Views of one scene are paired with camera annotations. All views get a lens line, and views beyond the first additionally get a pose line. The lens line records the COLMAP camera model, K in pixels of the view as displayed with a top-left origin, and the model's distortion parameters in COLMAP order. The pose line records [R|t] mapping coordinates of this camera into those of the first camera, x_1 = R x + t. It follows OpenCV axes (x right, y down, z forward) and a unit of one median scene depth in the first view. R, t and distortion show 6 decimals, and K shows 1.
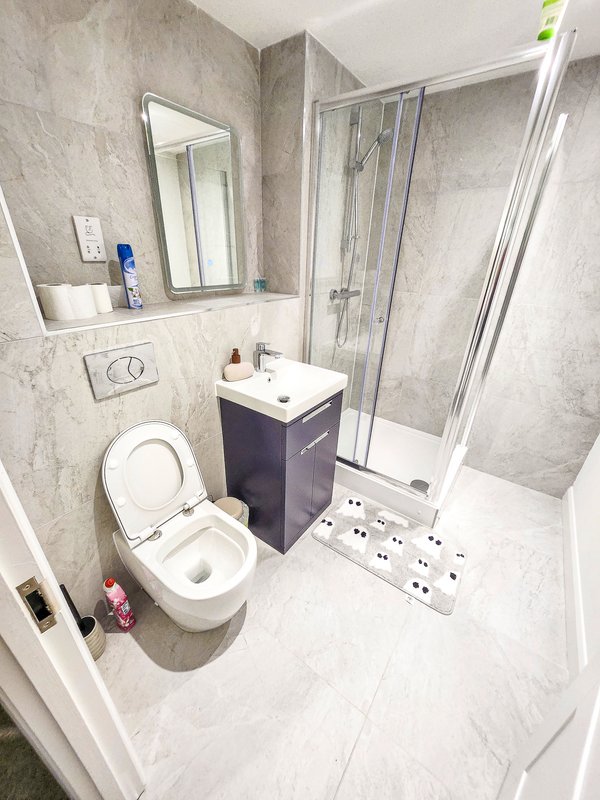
lens RADIAL K [[317.7, 0, 301.8], [0, 317.7, 397.9], [0, 0, 1]] dist [0.002908, -0.000186]
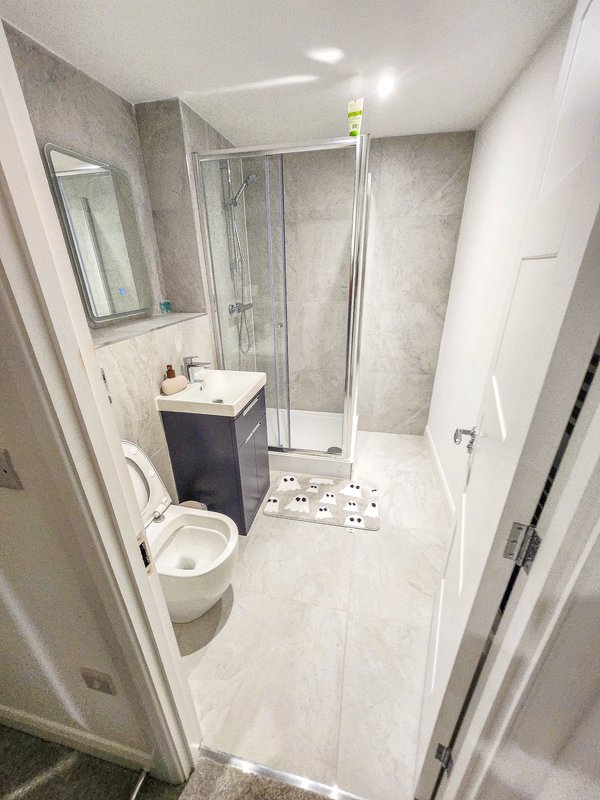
lens RADIAL K [[317.7, 0, 302.7], [0, 317.7, 394.0], [0, 0, 1]] dist [0.002908, -0.000186]
pose [[0.911478, -0.195285, 0.362038, -0.179928], [0.211429, 0.977380, -0.005097, 0.043180], [-0.352853, 0.081192, 0.932149, -0.169917]]
